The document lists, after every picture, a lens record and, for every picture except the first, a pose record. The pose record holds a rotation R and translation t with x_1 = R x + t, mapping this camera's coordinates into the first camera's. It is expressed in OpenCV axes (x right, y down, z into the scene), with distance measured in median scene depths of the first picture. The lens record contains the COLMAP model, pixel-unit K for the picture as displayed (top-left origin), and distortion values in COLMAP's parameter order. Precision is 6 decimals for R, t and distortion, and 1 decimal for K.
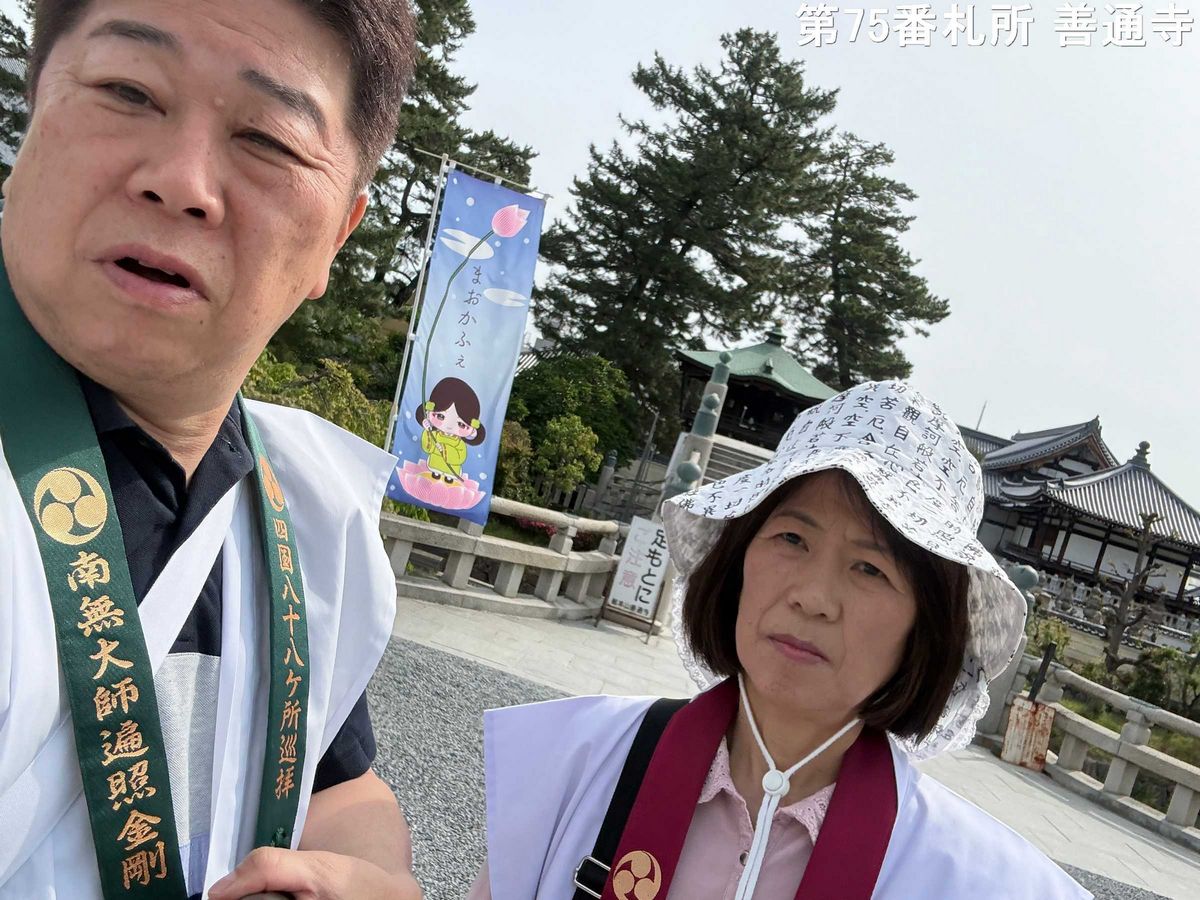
lens RADIAL K [[1067.3, 0, 617.7], [0, 1067.3, 435.7], [0, 0, 1]] dist [0.105842, -0.114093]
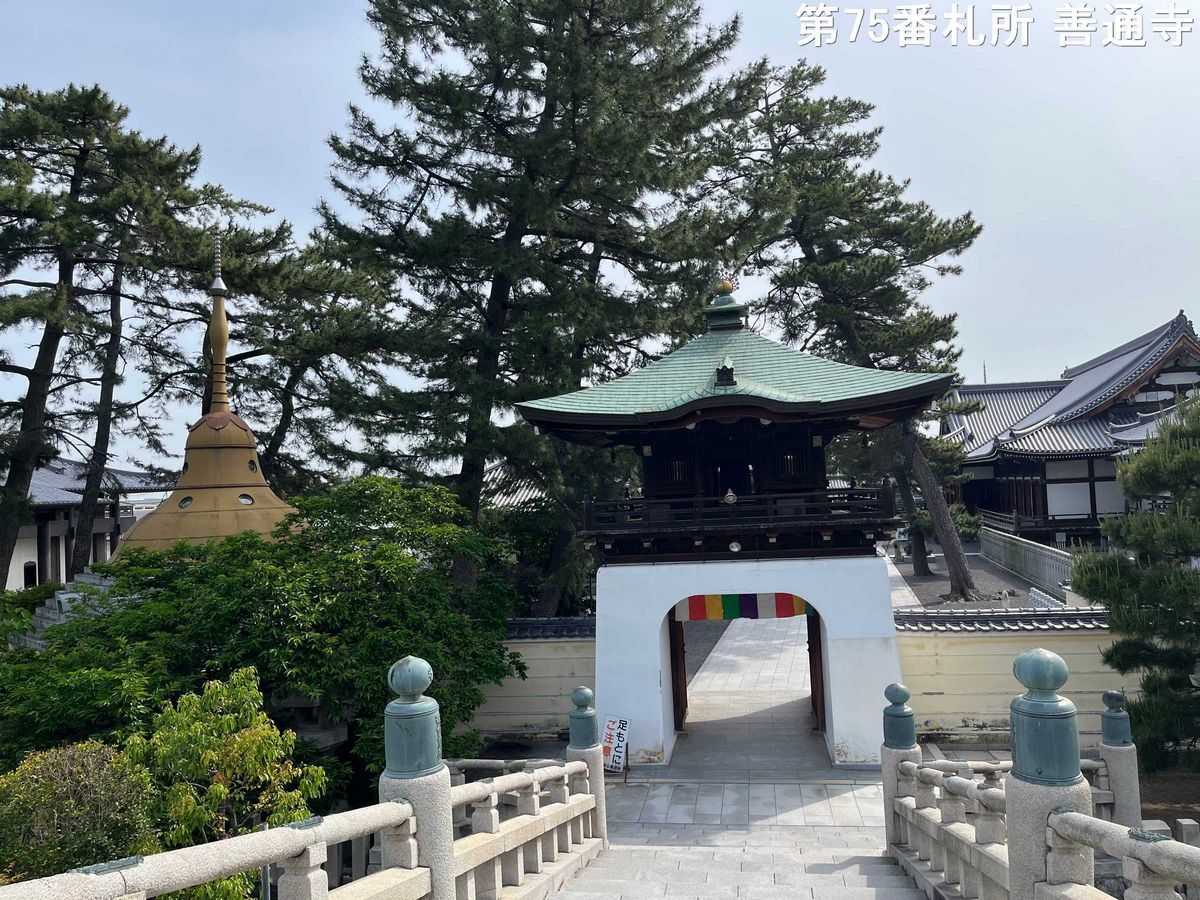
lens RADIAL K [[920.1, 0, 597.8], [0, 920.1, 443.0], [0, 0, 1]] dist [0.040173, -0.056440]
pose [[0.938166, -0.340188, -0.064158, 0.065010], [0.334082, 0.938259, -0.089778, -0.011829], [0.090738, 0.062793, 0.993893, 0.376752]]
